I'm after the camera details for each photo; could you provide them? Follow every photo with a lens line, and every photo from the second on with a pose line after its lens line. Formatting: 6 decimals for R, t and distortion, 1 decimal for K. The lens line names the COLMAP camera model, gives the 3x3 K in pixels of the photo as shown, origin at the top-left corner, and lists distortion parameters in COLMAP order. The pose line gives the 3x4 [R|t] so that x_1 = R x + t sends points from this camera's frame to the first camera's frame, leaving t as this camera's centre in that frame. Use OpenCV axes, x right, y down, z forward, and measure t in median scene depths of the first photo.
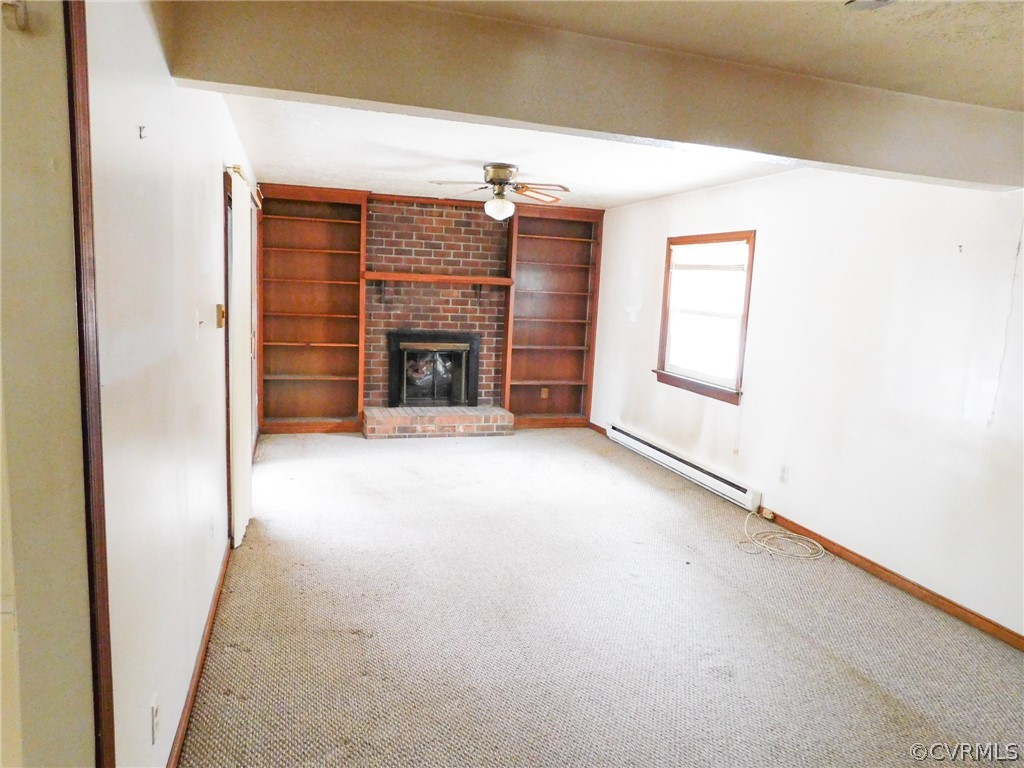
lens RADIAL K [[682.5, 0, 512.0], [0, 682.5, 384.0], [0, 0, 1]] dist [-0.006755, -0.001845]
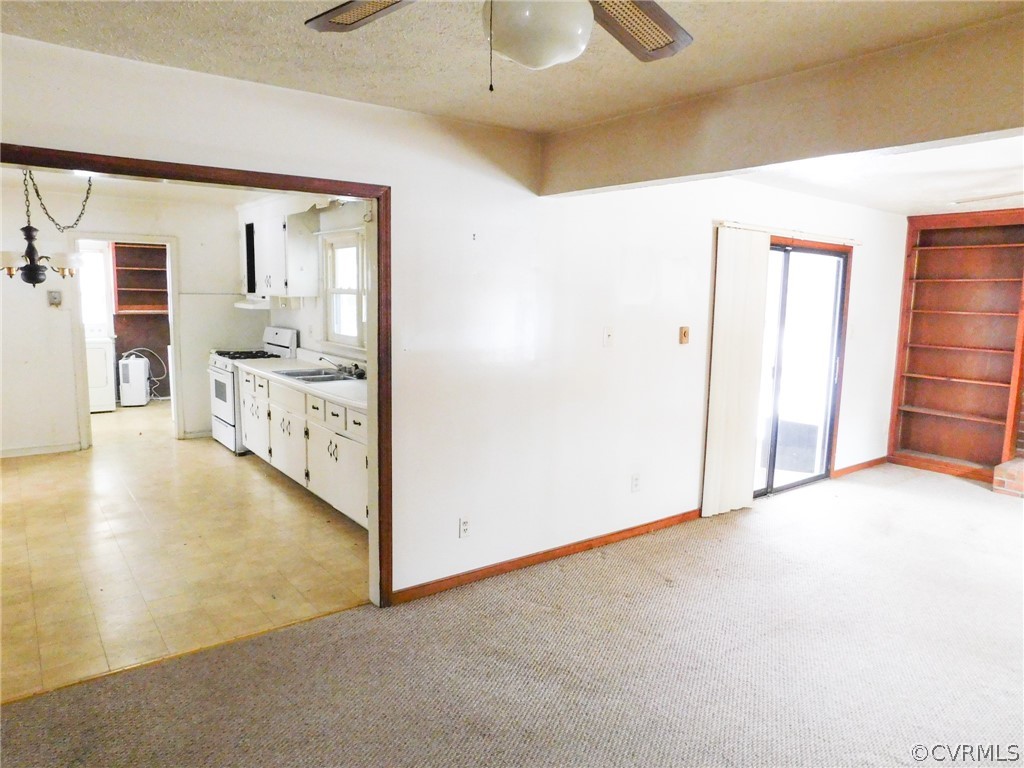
lens RADIAL K [[688.8, 0, 512.0], [0, 688.8, 384.0], [0, 0, 1]] dist [-0.003733, -0.000198]
pose [[0.347870, 0.088139, -0.933391, 0.496301], [-0.139413, 0.989366, 0.041466, -0.008213], [0.927119, 0.115703, 0.356458, 0.133381]]
